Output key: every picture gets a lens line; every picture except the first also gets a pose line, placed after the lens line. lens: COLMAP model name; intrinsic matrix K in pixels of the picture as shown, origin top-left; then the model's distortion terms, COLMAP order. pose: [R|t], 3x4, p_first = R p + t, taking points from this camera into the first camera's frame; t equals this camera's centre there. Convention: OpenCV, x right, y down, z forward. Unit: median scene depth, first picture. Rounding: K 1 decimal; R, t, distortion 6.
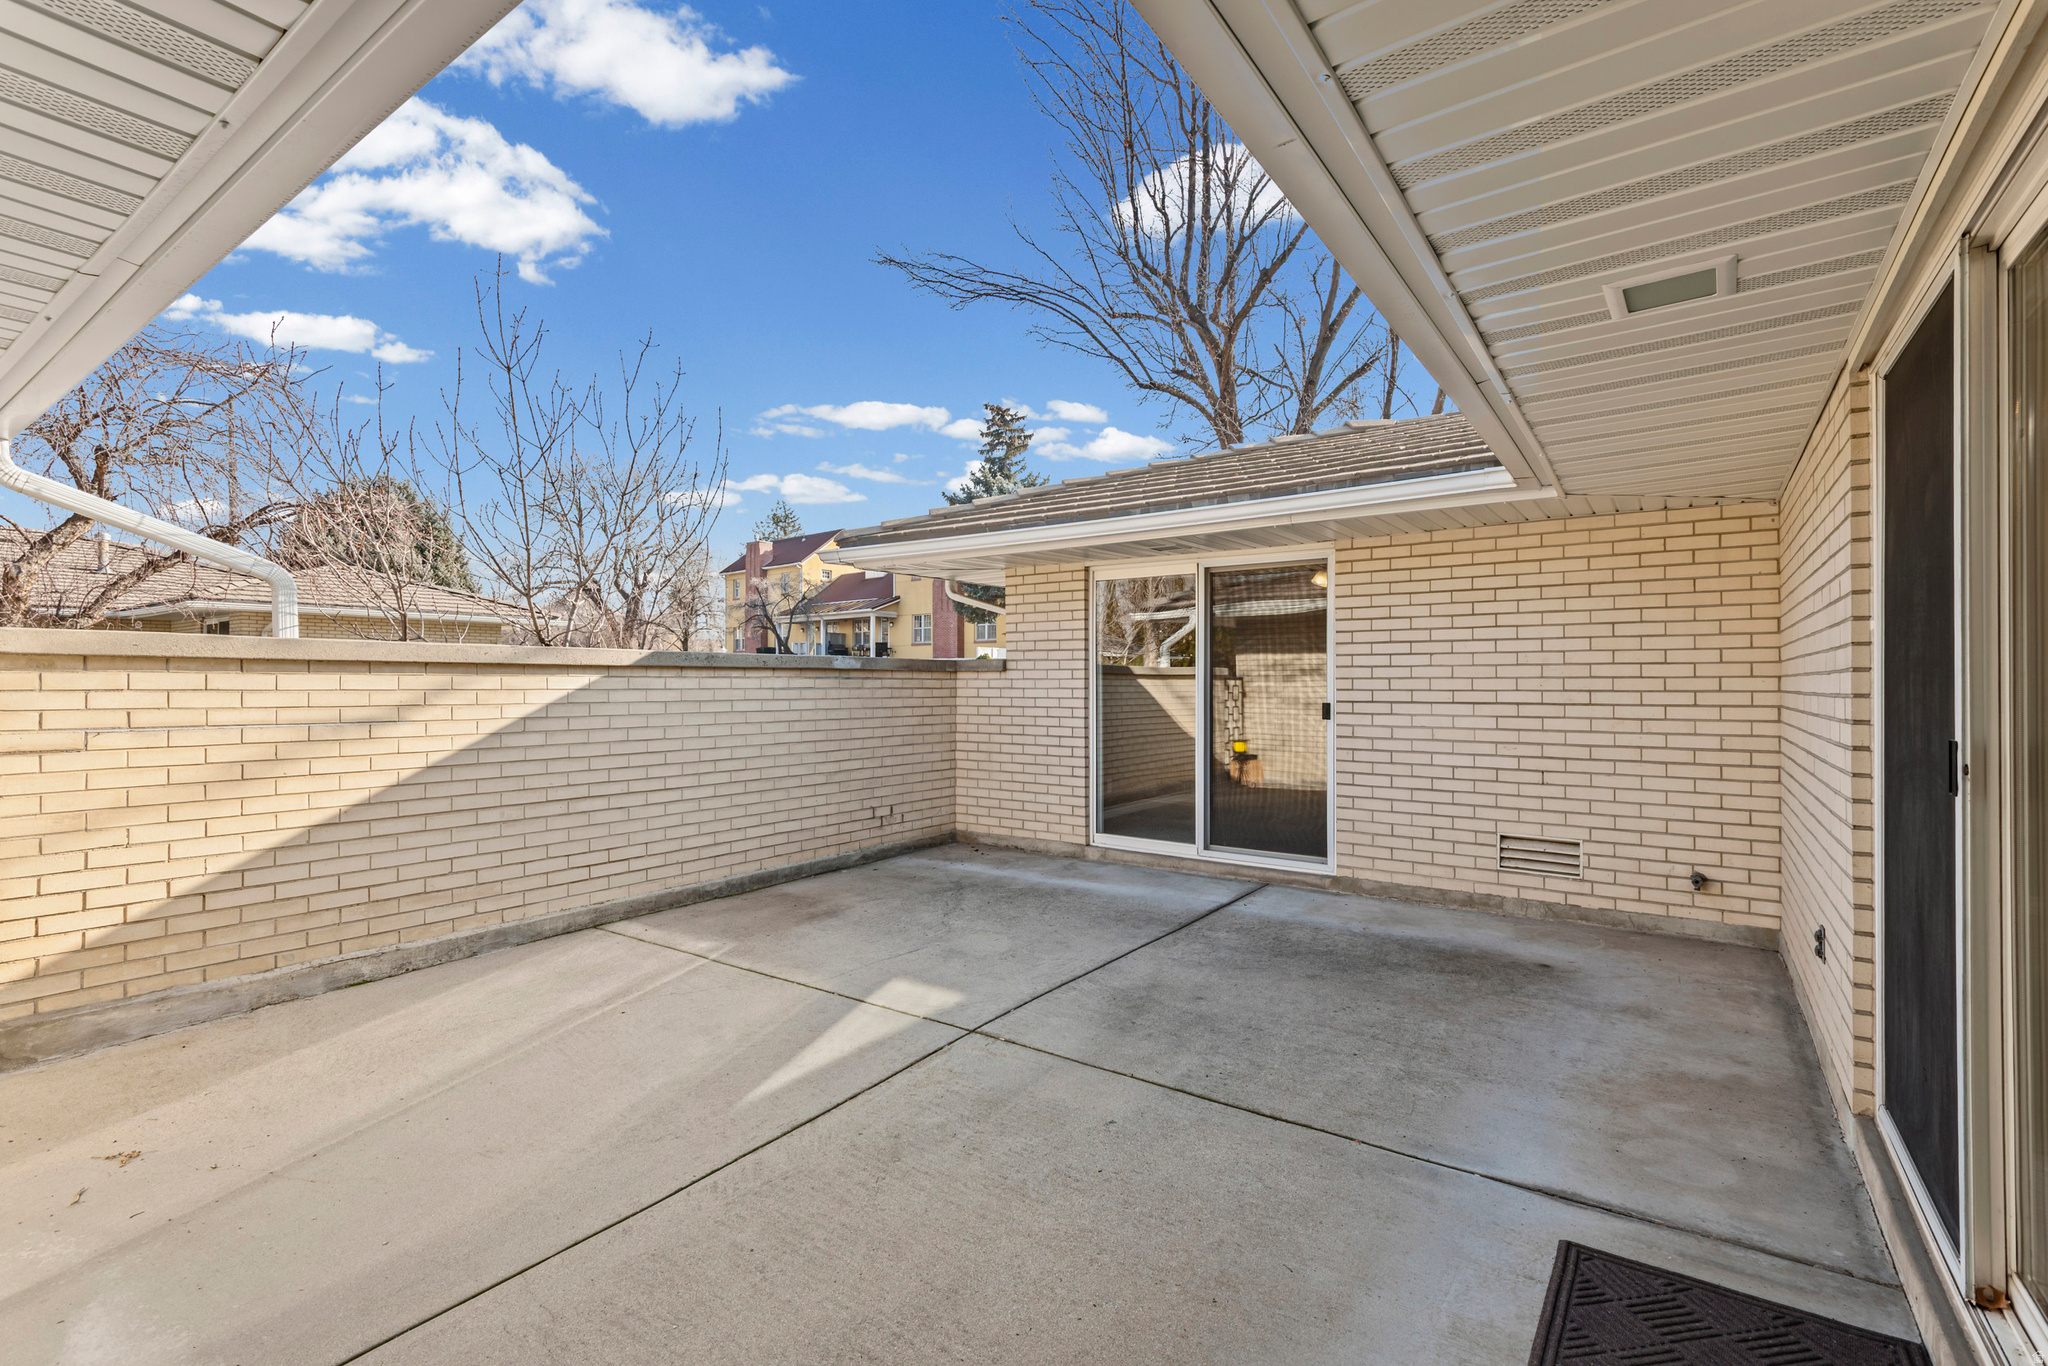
lens RADIAL K [[934.5, 0, 1019.0], [0, 934.5, 681.4], [0, 0, 1]] dist [0.025858, -0.005088]
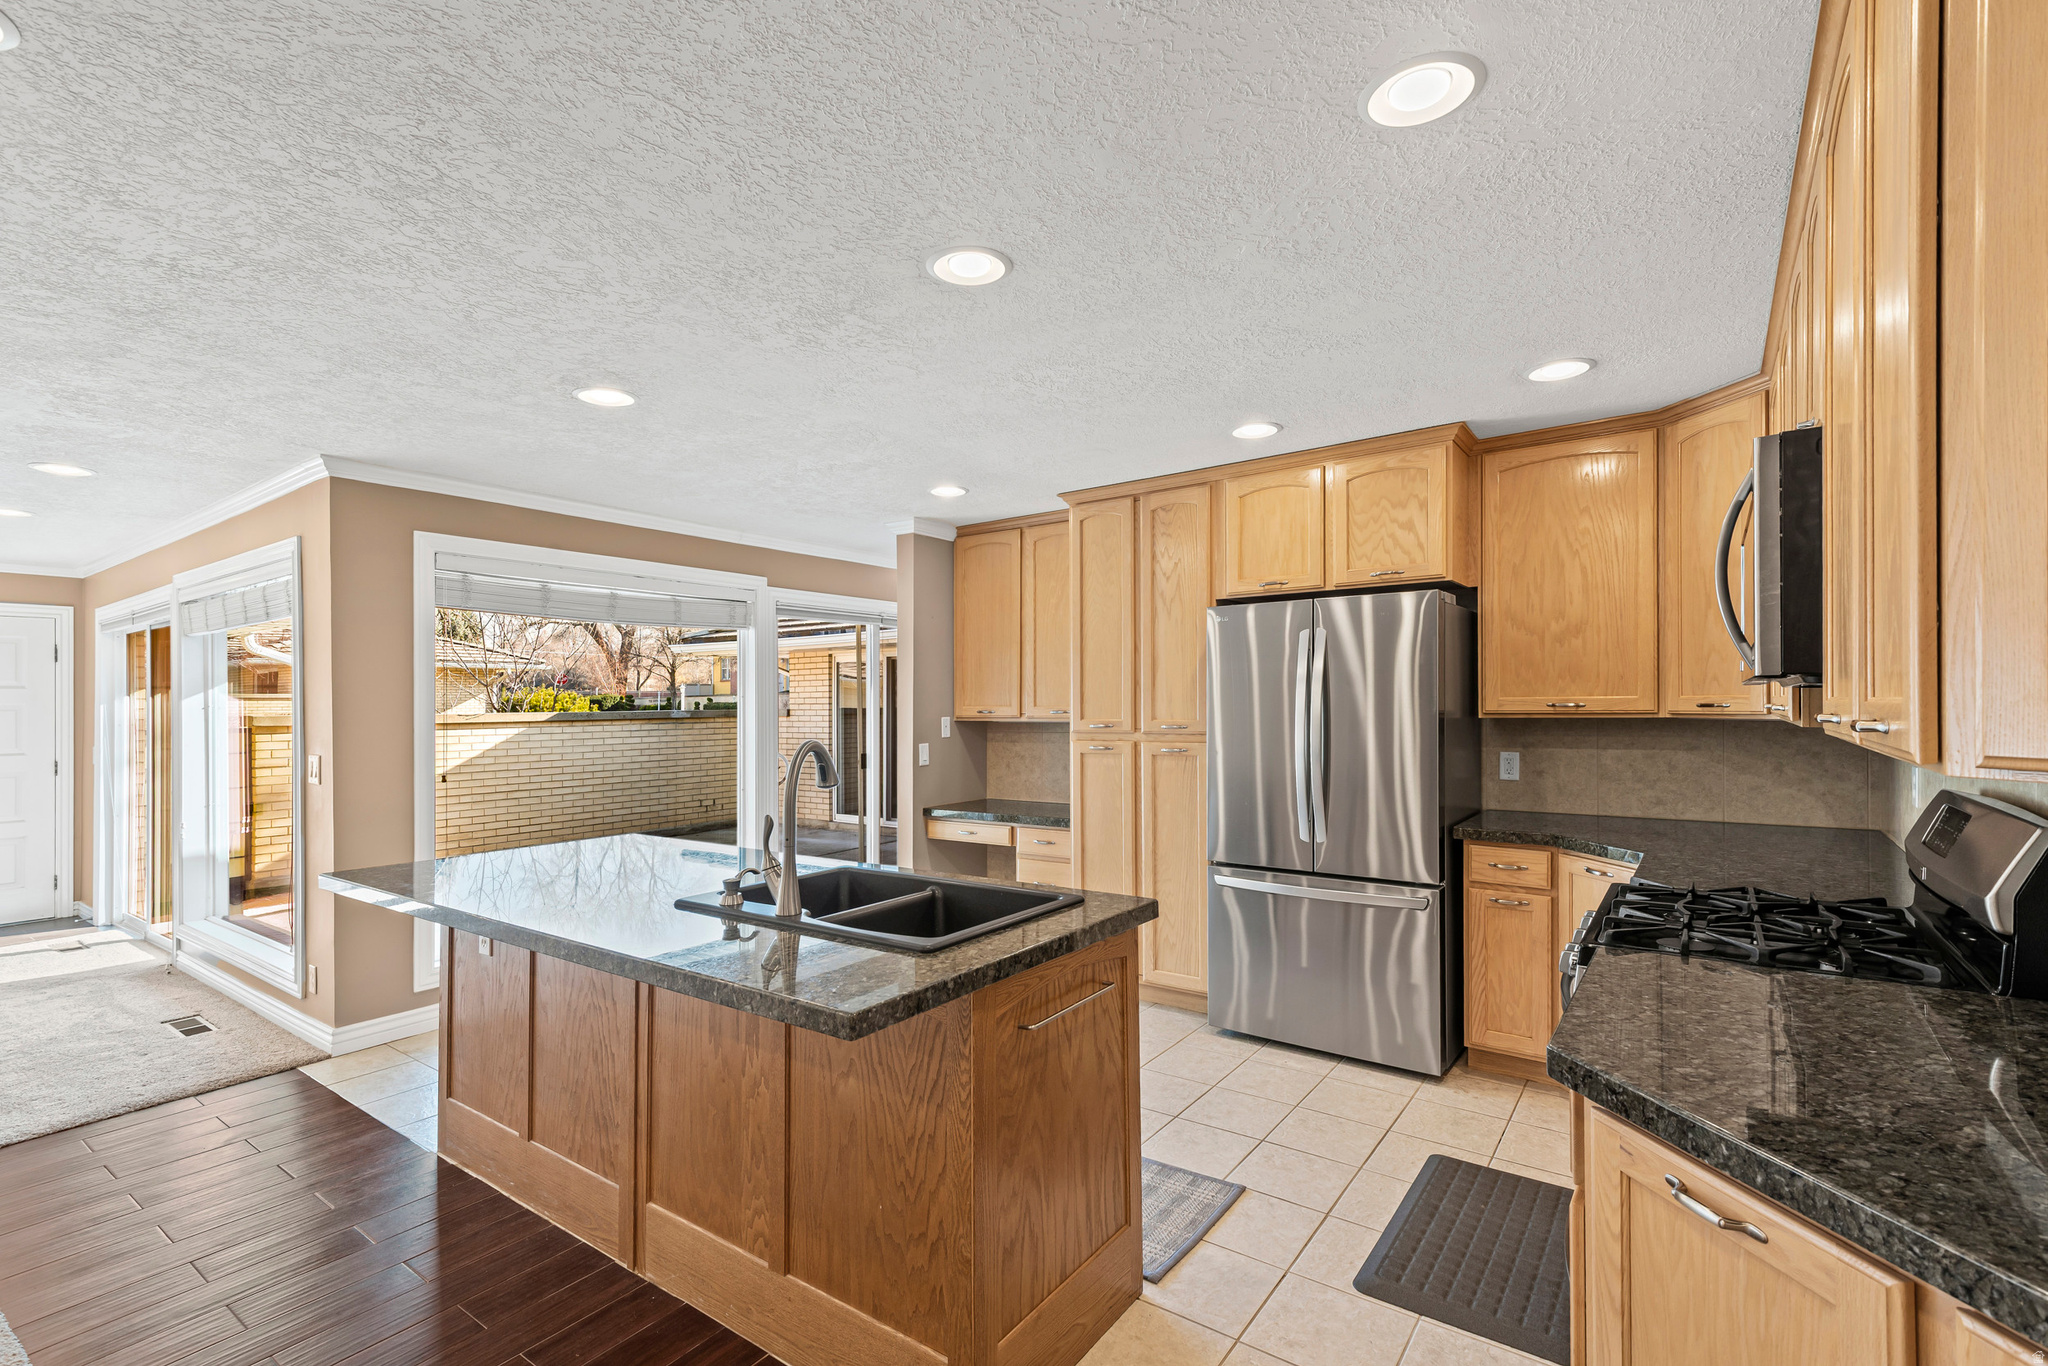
lens RADIAL K [[934.5, 0, 1014.4], [0, 934.5, 701.6], [0, 0, 1]] dist [0.025858, -0.005088]
pose [[0.999873, -0.011871, -0.010656, 0.547017], [0.011866, 0.999929, -0.000552, -0.043410], [0.010662, 0.000426, 0.999943, -0.863001]]
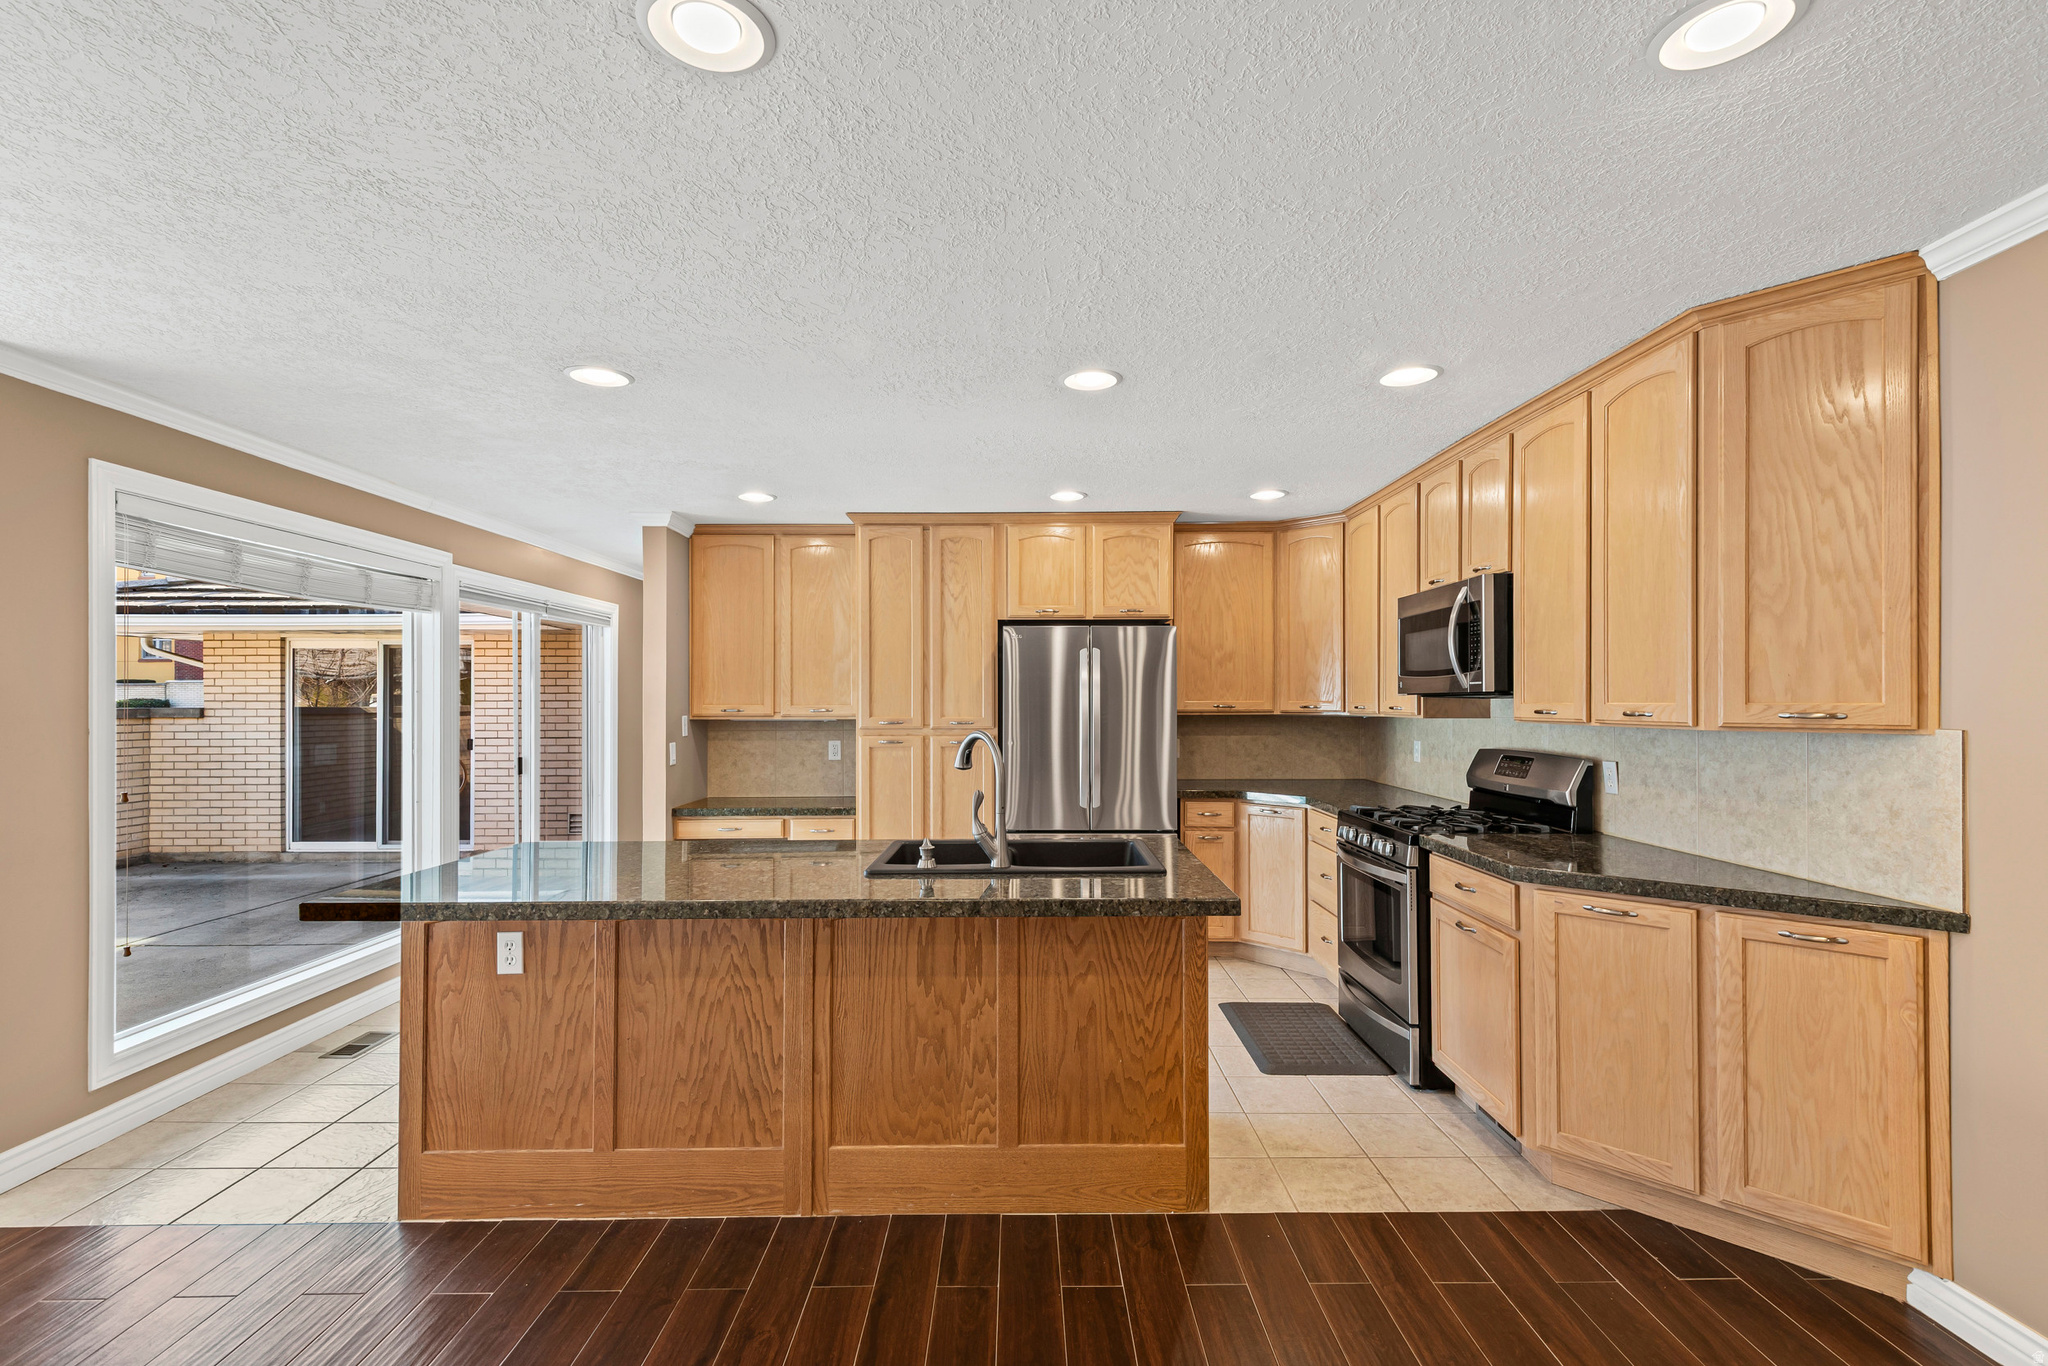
lens RADIAL K [[934.5, 0, 1027.3], [0, 934.5, 698.5], [0, 0, 1]] dist [0.025858, -0.005088]
pose [[0.812437, -0.000453, 0.583049, 0.188943], [0.001830, 0.999997, -0.001774, -0.043867], [-0.583046, 0.002508, 0.812435, -0.880484]]
